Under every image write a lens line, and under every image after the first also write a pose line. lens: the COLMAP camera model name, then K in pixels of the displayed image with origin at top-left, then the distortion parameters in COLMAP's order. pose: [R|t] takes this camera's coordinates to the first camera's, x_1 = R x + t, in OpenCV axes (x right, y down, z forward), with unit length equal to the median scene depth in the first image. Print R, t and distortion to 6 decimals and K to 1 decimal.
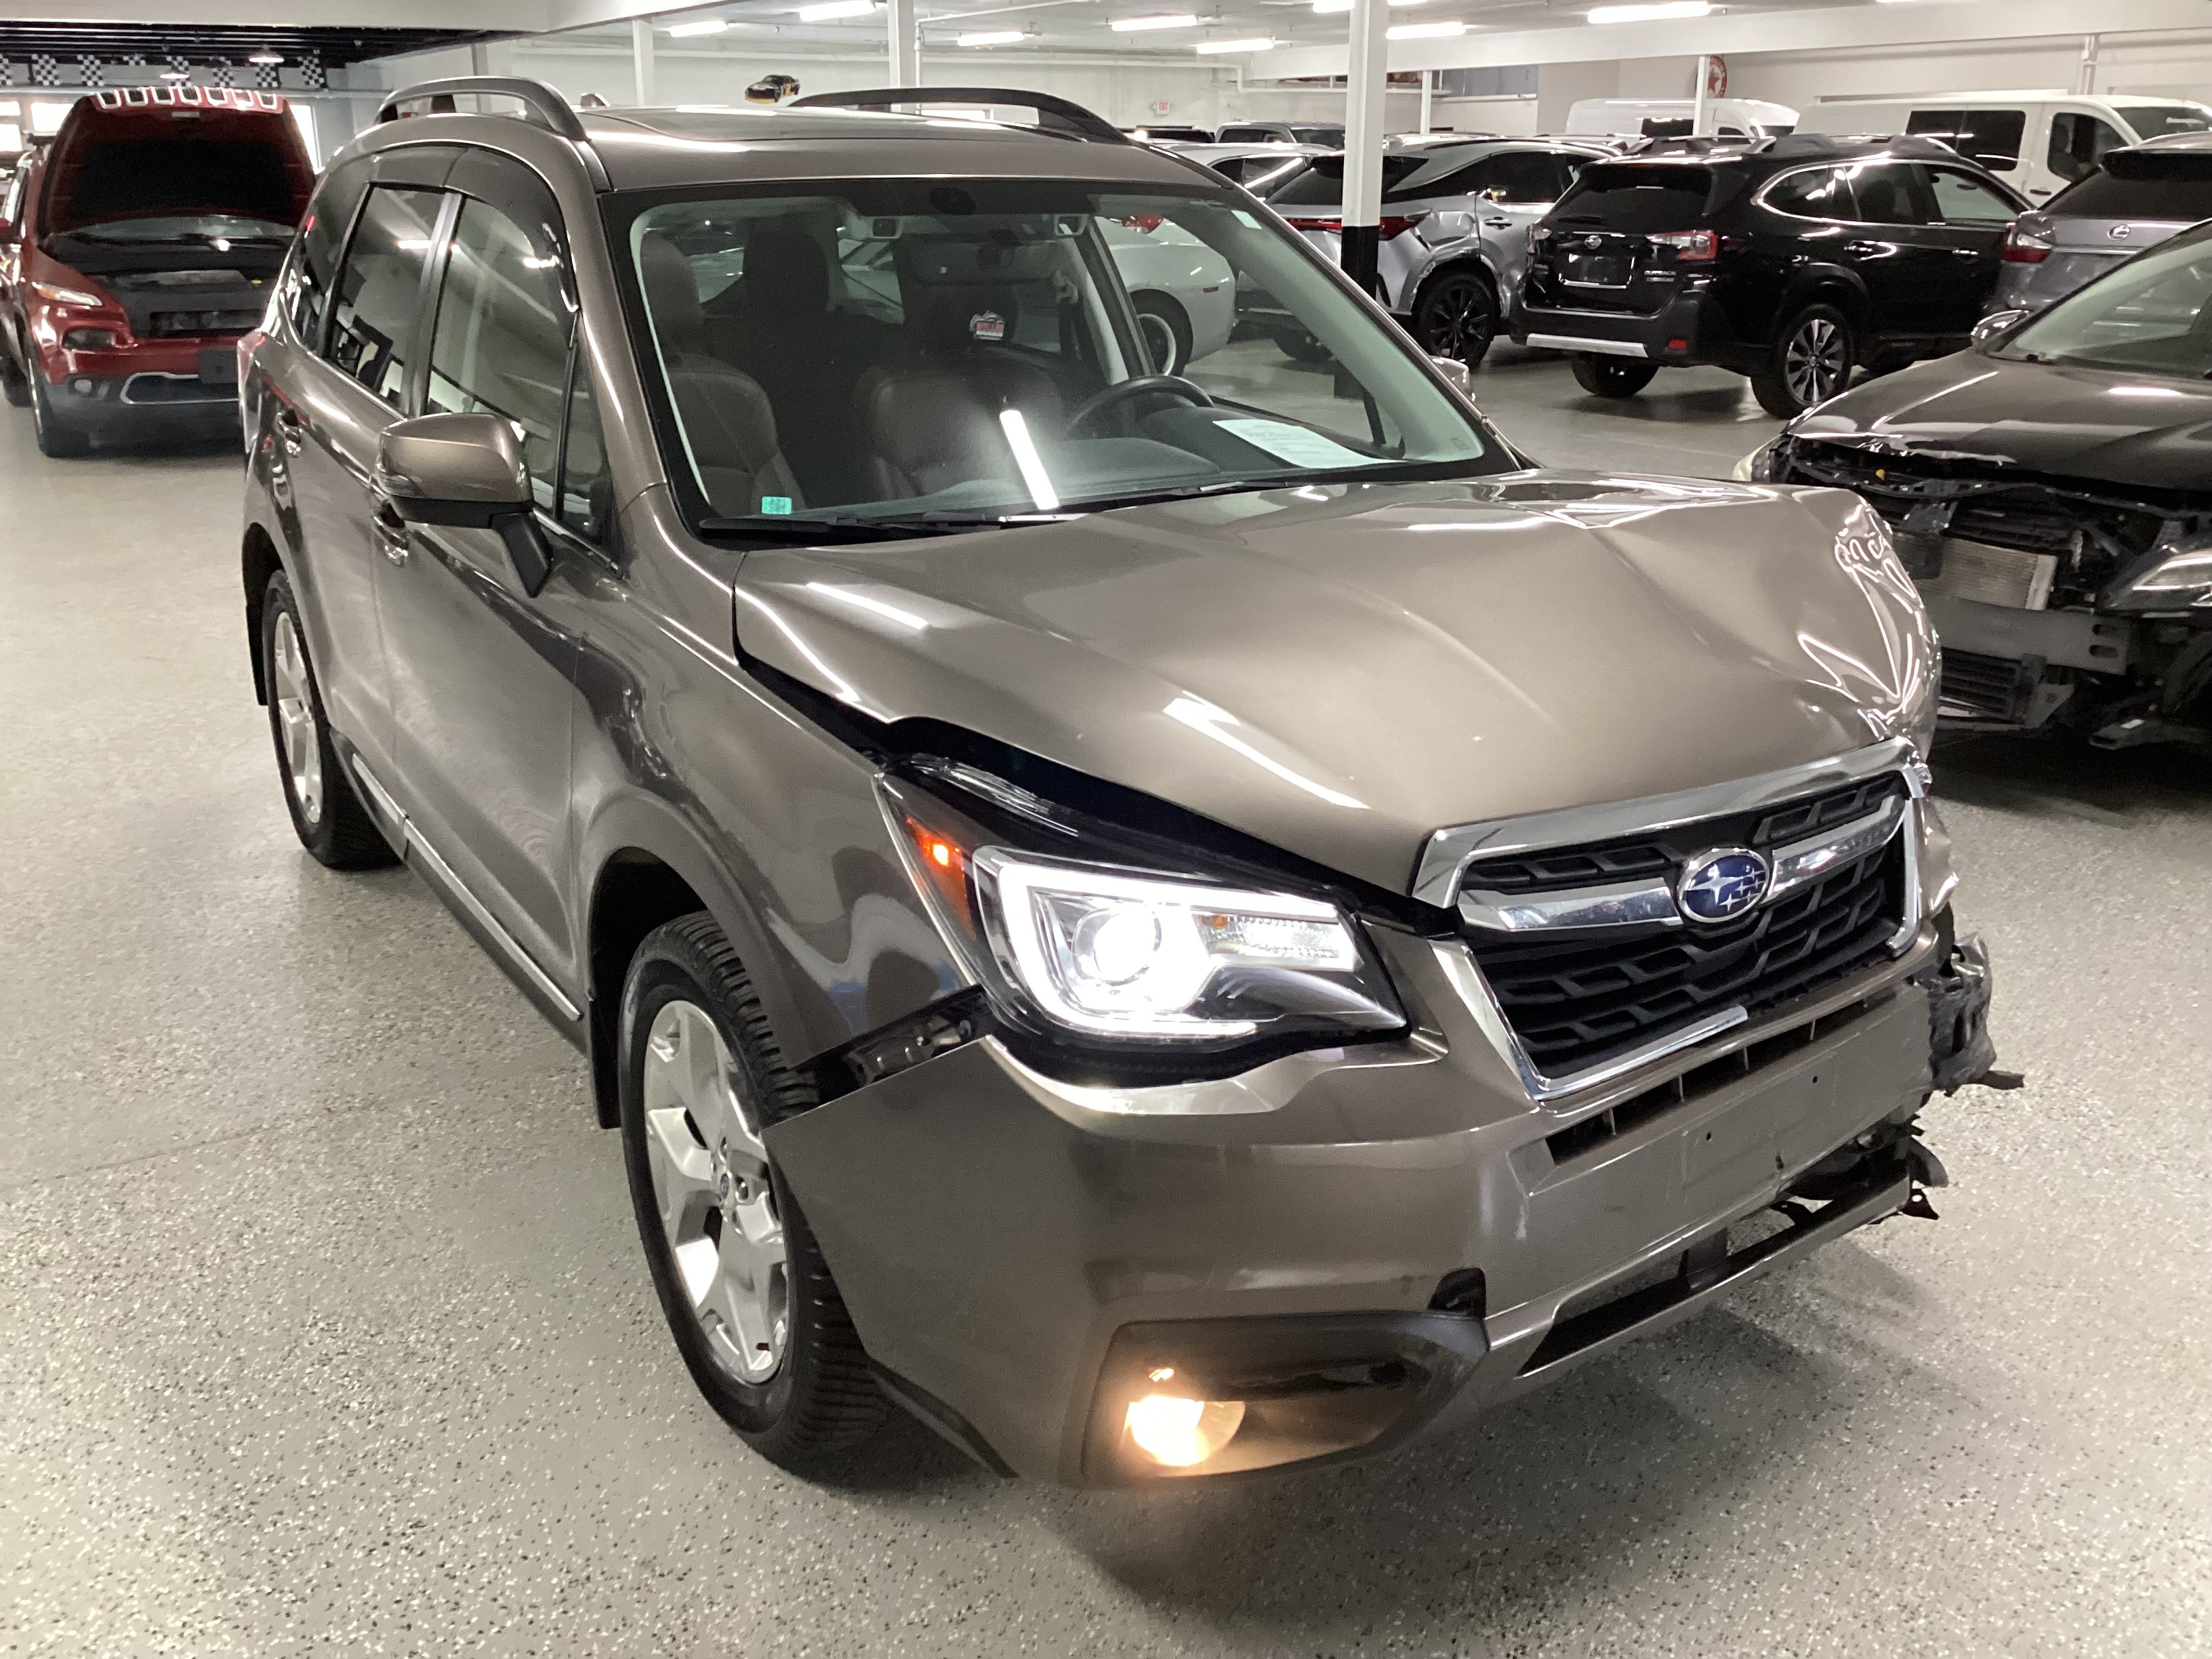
lens RADIAL K [[1978.6, 0, 1106.0], [0, 1978.6, 829.5], [0, 0, 1]] dist [0.012934, 0.003560]
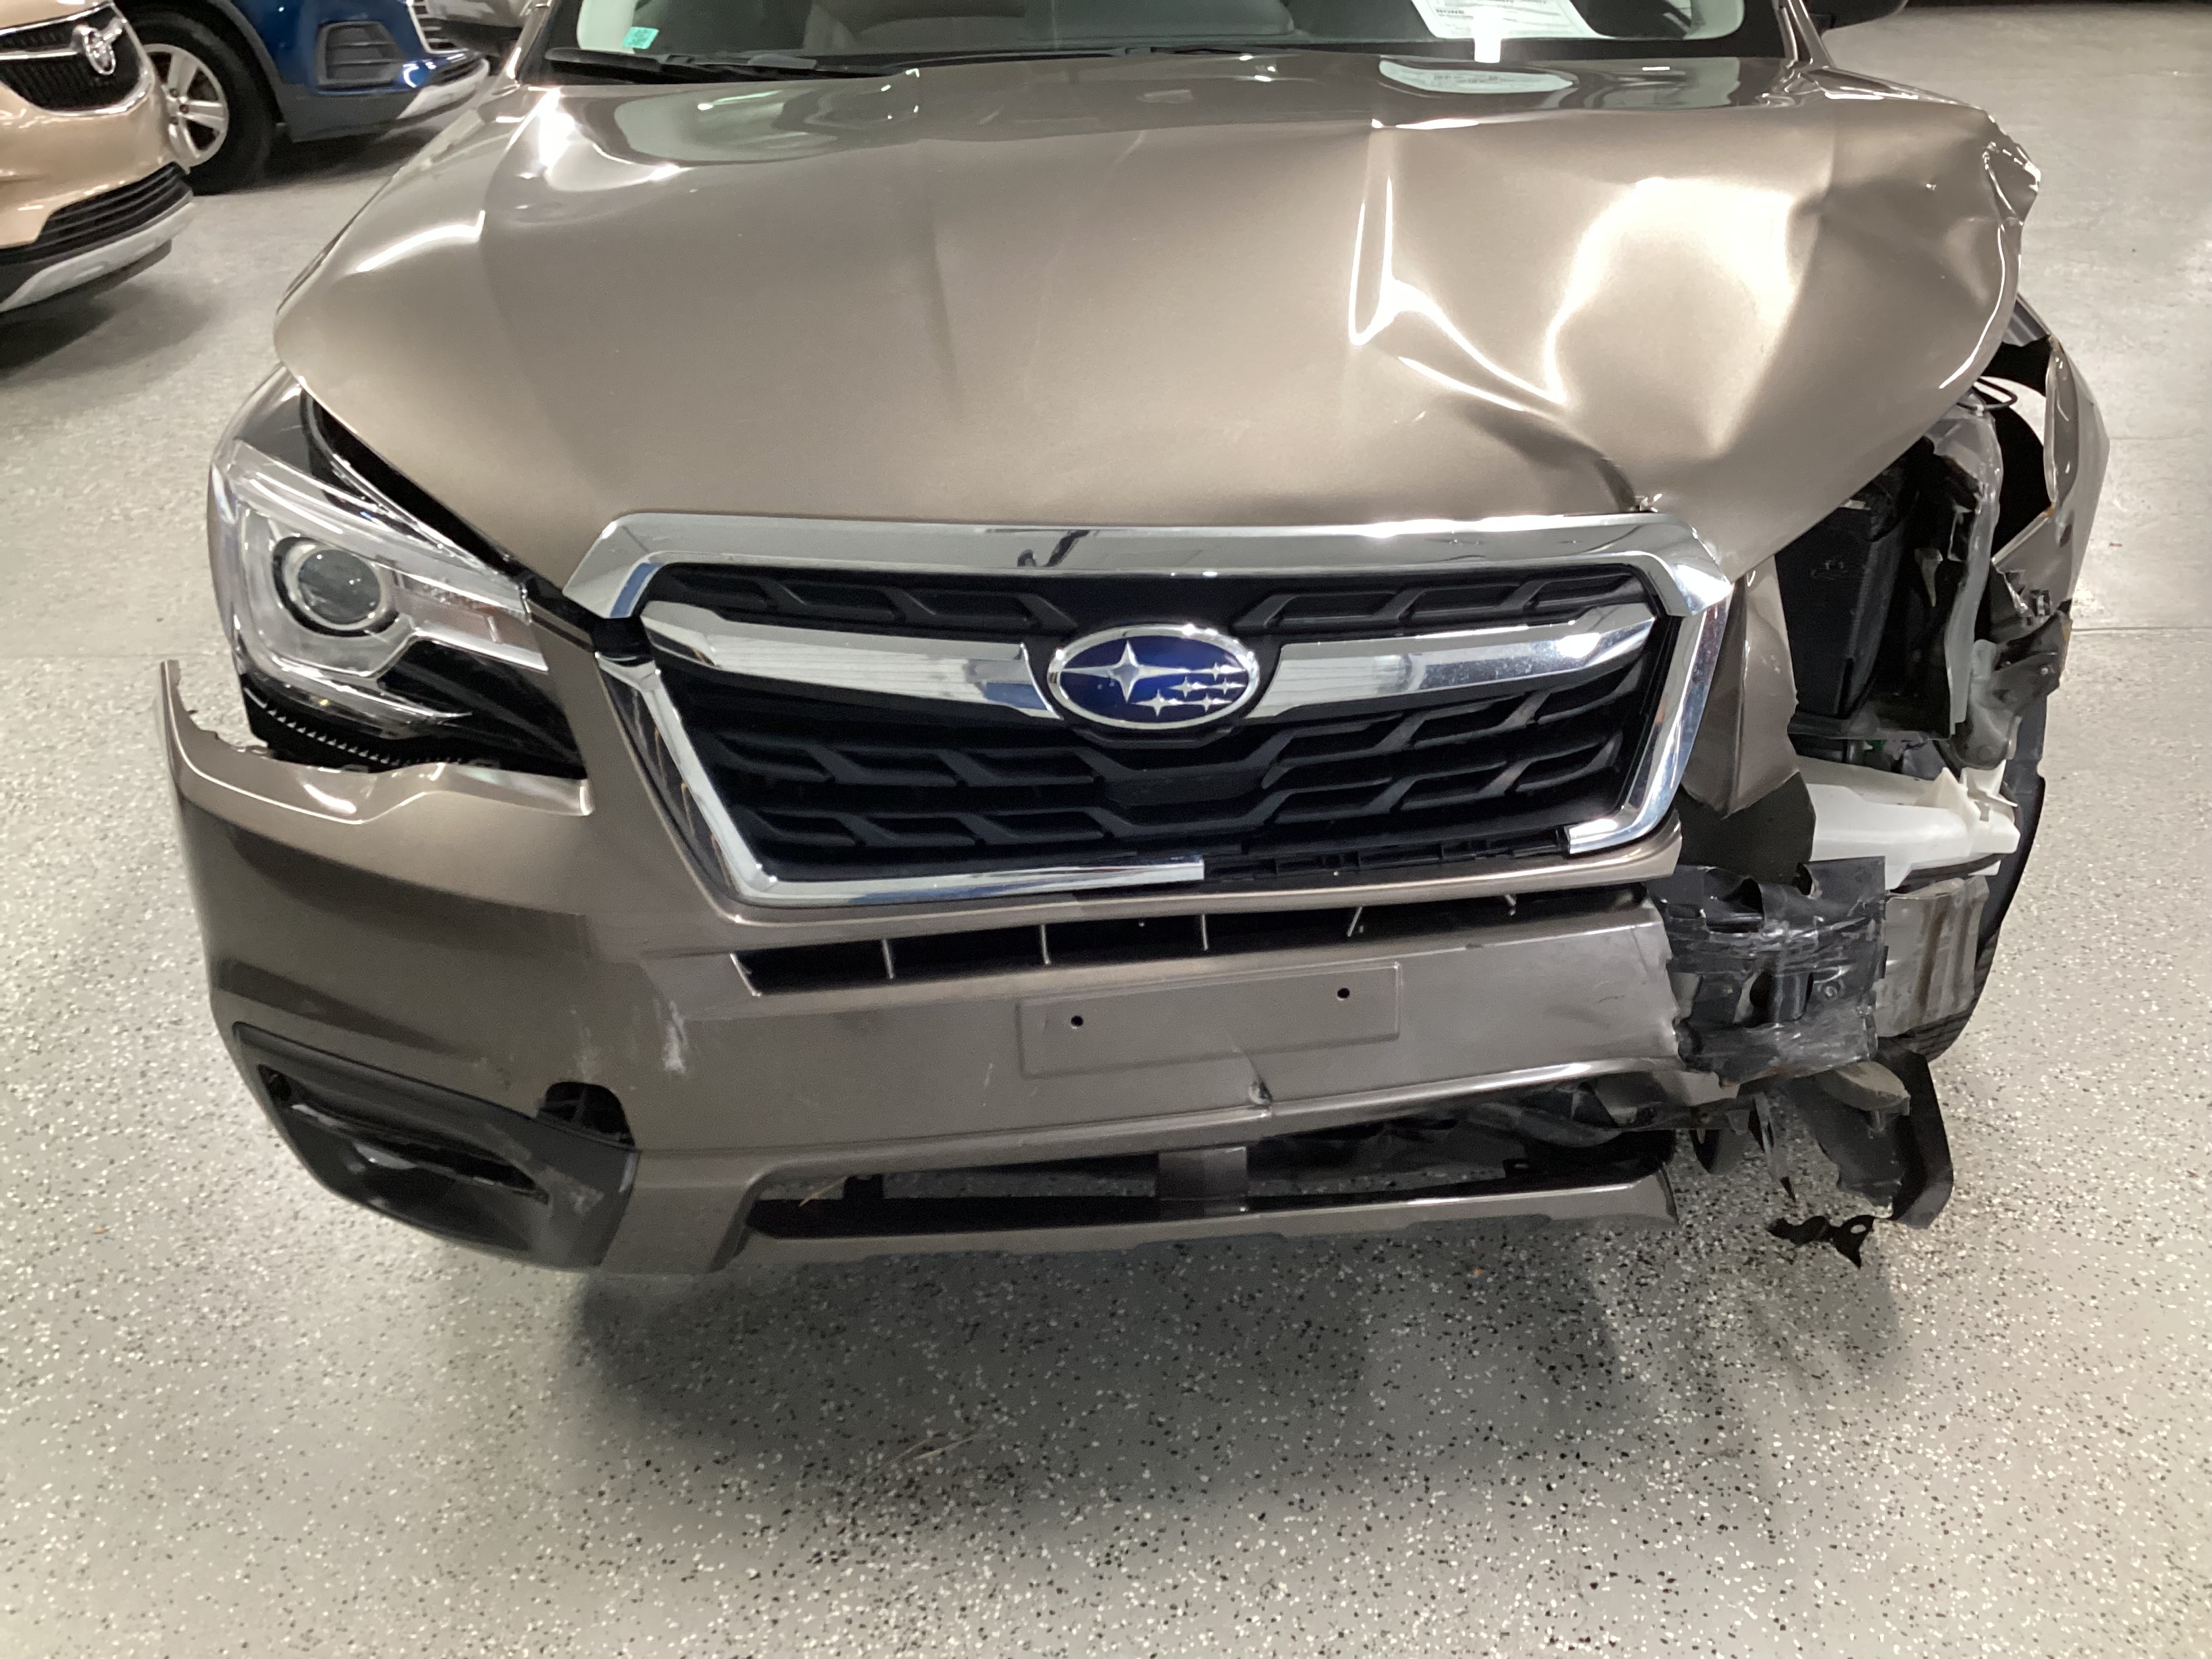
lens RADIAL K [[1978.6, 0, 1106.0], [0, 1978.6, 829.5], [0, 0, 1]] dist [0.012934, 0.003560]
pose [[0.838528, 0.245417, -0.486458, 0.633851], [-0.152028, 0.962741, 0.223645, -0.069193], [0.523219, -0.113577, 0.844596, 0.418315]]
